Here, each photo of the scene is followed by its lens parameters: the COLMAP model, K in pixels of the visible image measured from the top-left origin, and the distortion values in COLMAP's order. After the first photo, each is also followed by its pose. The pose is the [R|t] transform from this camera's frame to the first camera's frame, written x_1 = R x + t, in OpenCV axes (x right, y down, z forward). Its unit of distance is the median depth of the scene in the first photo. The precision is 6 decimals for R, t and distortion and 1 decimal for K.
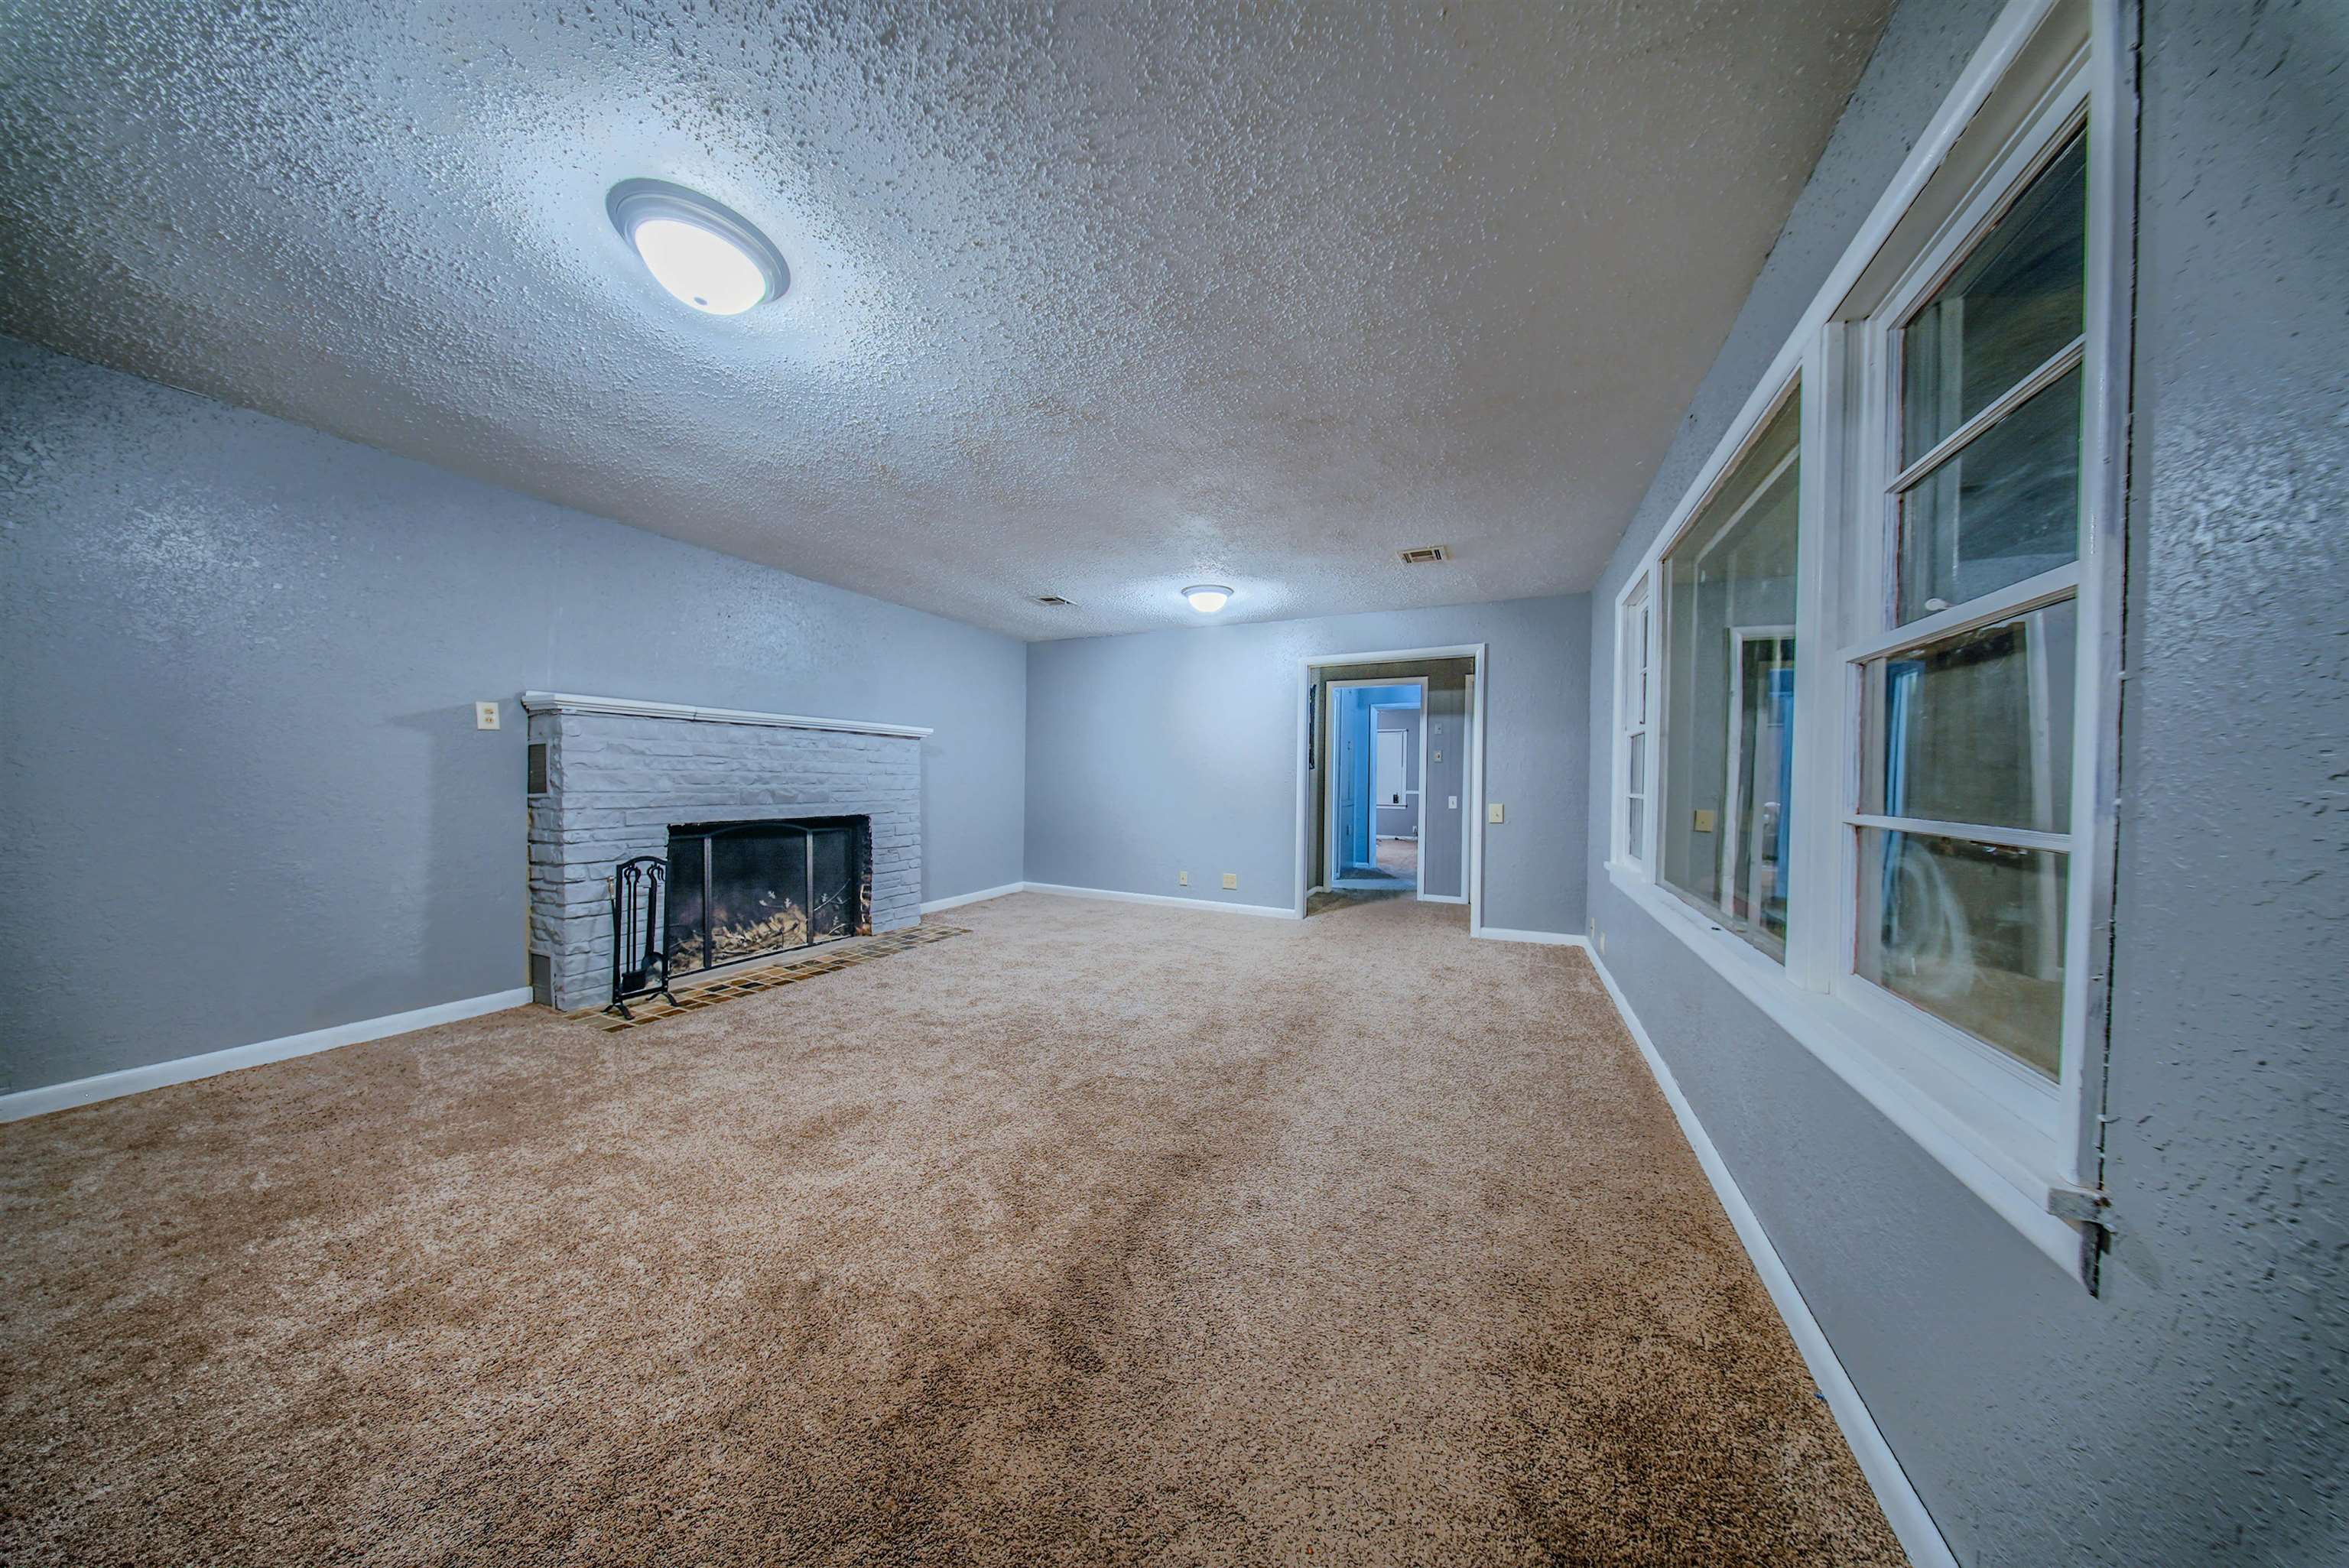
lens RADIAL K [[690.0, 0, 1174.2], [0, 690.0, 791.8], [0, 0, 1]] dist [-0.004123, -0.000438]
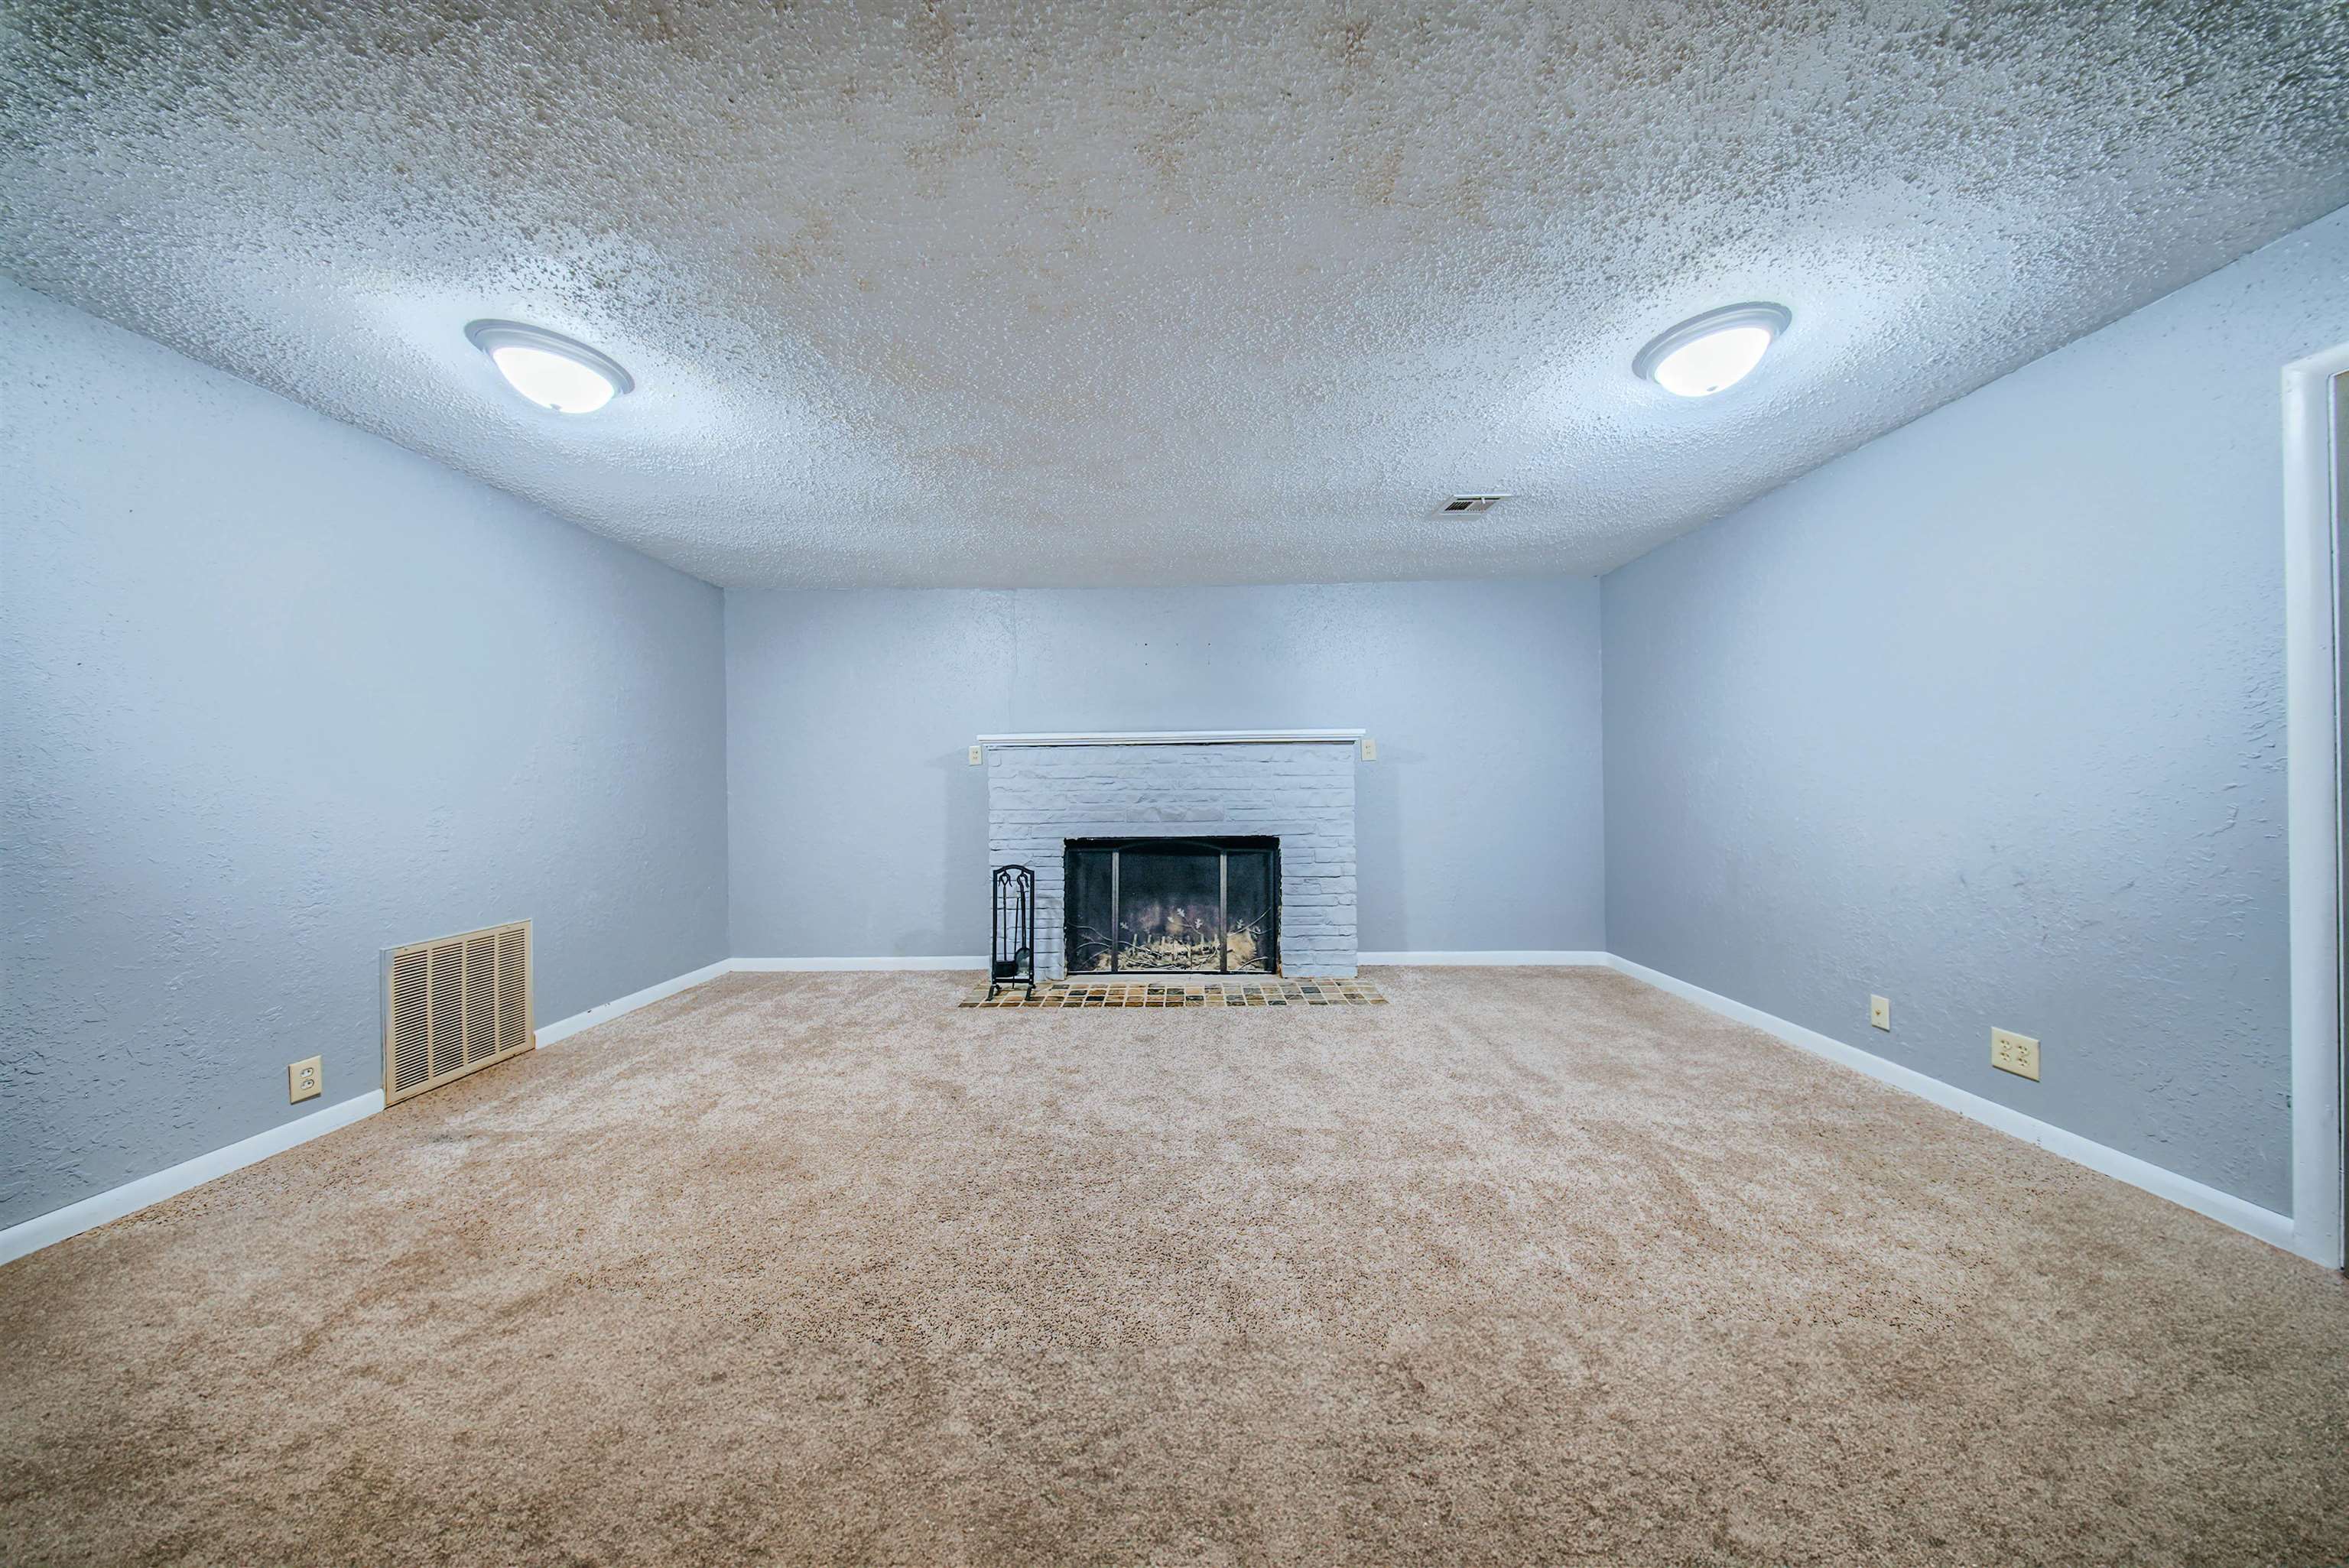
lens RADIAL K [[690.0, 0, 1175.9], [0, 690.0, 791.0], [0, 0, 1]] dist [-0.004123, -0.000438]
pose [[0.408838, -0.009711, -0.912555, 0.360936], [0.000891, 0.999947, -0.010241, -0.017879], [0.912607, 0.003374, 0.408825, 0.649402]]
